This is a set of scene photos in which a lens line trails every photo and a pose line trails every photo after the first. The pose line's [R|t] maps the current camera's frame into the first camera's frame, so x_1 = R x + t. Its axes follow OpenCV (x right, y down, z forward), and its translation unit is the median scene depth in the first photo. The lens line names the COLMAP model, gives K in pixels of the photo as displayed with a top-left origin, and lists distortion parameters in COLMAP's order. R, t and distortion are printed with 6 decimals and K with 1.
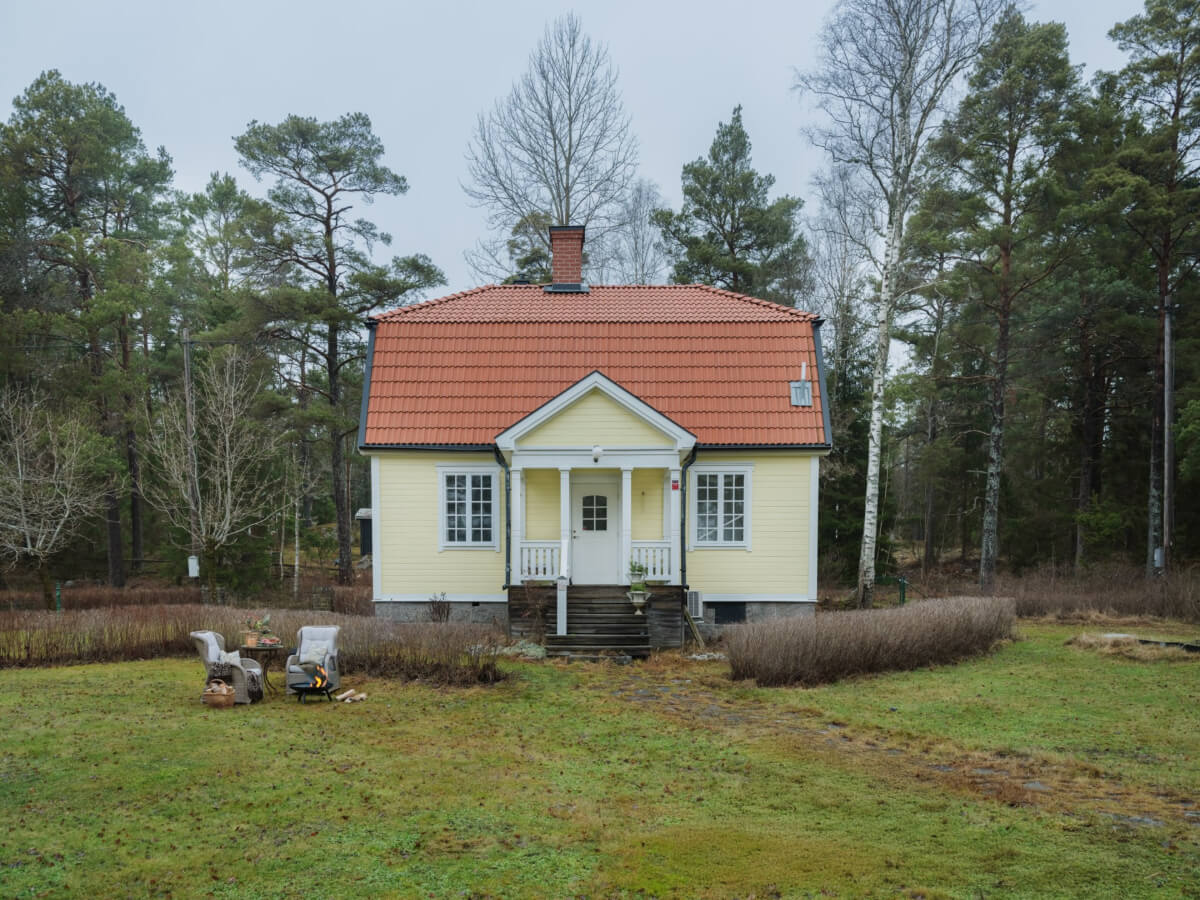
lens RADIAL K [[950.9, 0, 599.9], [0, 950.9, 639.8], [0, 0, 1]] dist [0.000744, 0.000516]
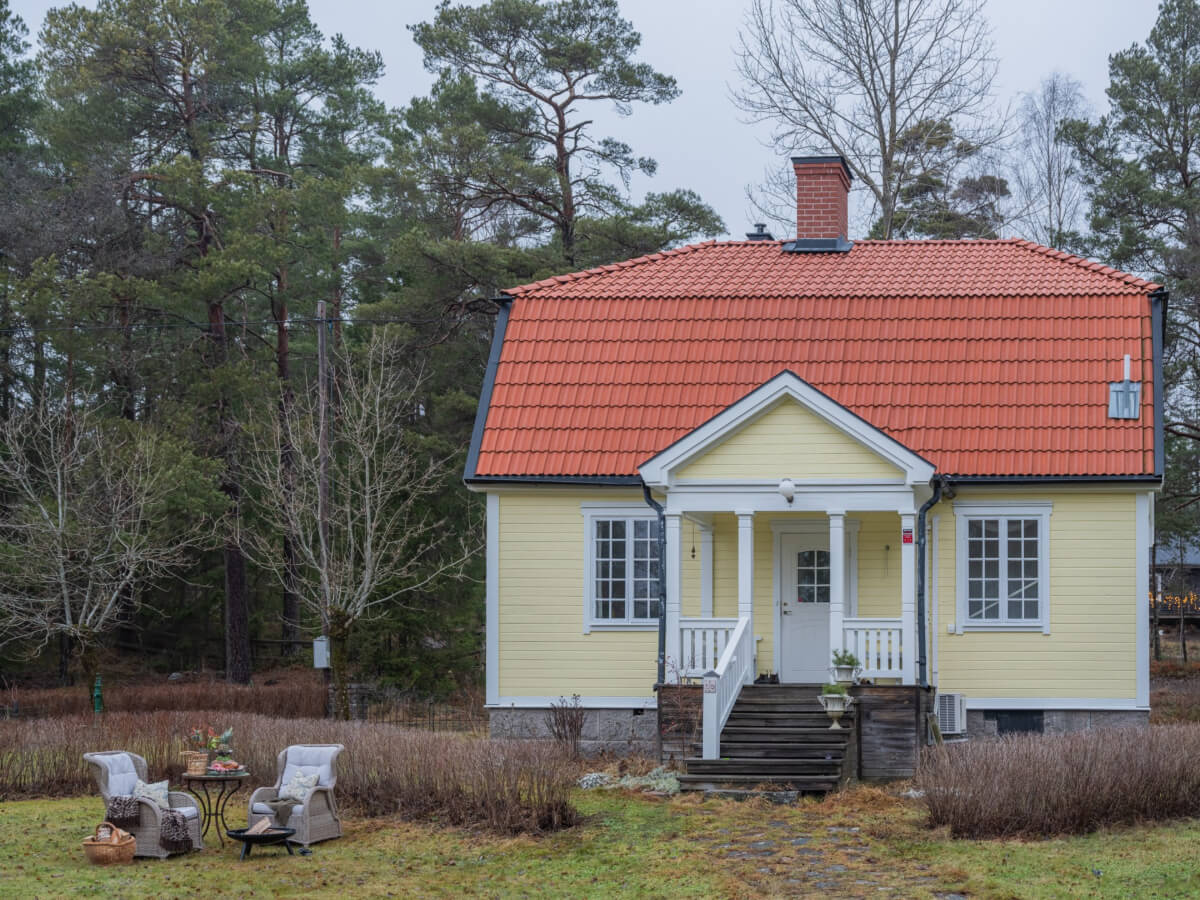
lens RADIAL K [[1384.5, 0, 600.2], [0, 1384.5, 663.9], [0, 0, 1]] dist [0.001128, -0.017903]
pose [[0.999644, 0.002334, -0.026571, -0.130282], [-0.004297, 0.997245, -0.074048, 0.000850], [0.026325, 0.074136, 0.996901, 0.028310]]
